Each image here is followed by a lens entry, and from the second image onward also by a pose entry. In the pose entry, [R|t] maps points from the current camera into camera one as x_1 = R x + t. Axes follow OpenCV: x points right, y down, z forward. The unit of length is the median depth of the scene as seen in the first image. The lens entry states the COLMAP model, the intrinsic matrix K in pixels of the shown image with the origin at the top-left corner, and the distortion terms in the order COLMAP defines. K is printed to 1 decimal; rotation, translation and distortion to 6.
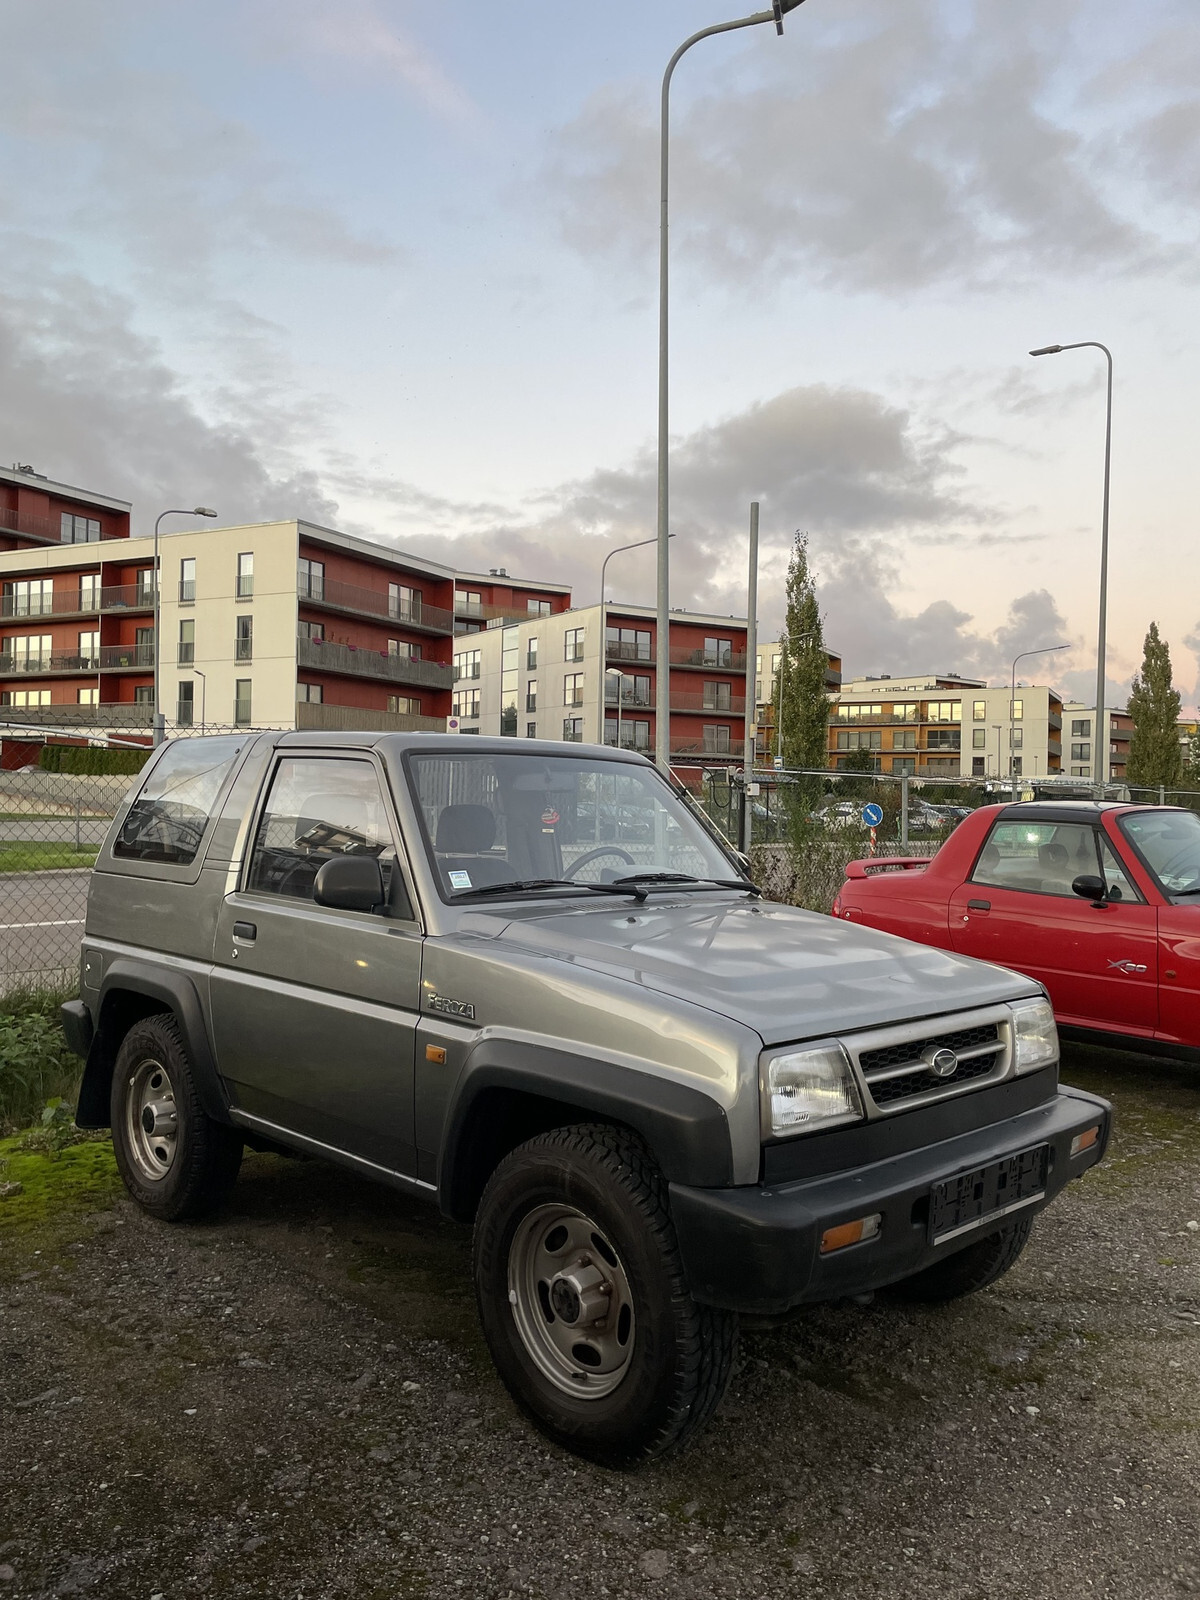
lens RADIAL K [[1210.8, 0, 600.0], [0, 1210.8, 800.0], [0, 0, 1]] dist [0.087092, -0.114537]
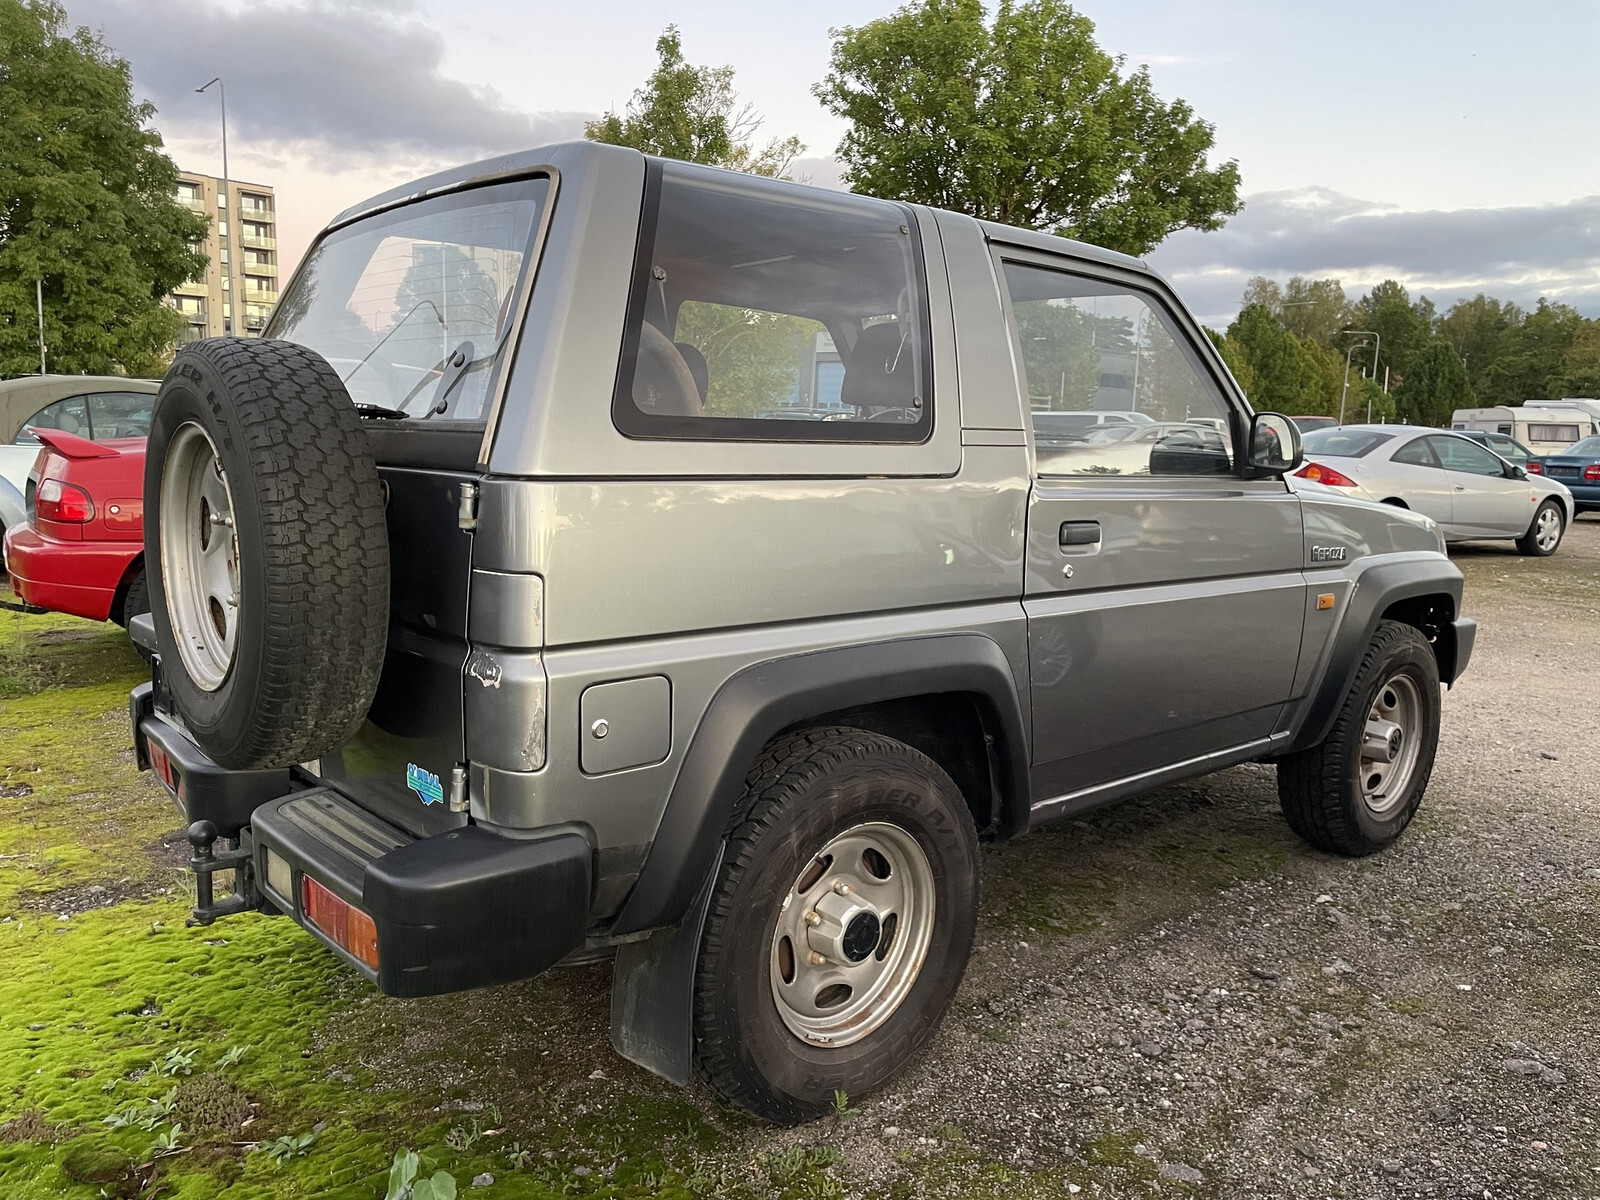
lens RADIAL K [[1210.8, 0, 813.1], [0, 1210.8, 594.5], [0, 0, 1]] dist [0.087092, -0.114537]
pose [[0.047046, -0.150658, 0.987466, -0.072143], [-0.030588, 0.987880, 0.152179, 0.003416], [-0.998424, -0.037364, 0.041867, 0.084501]]
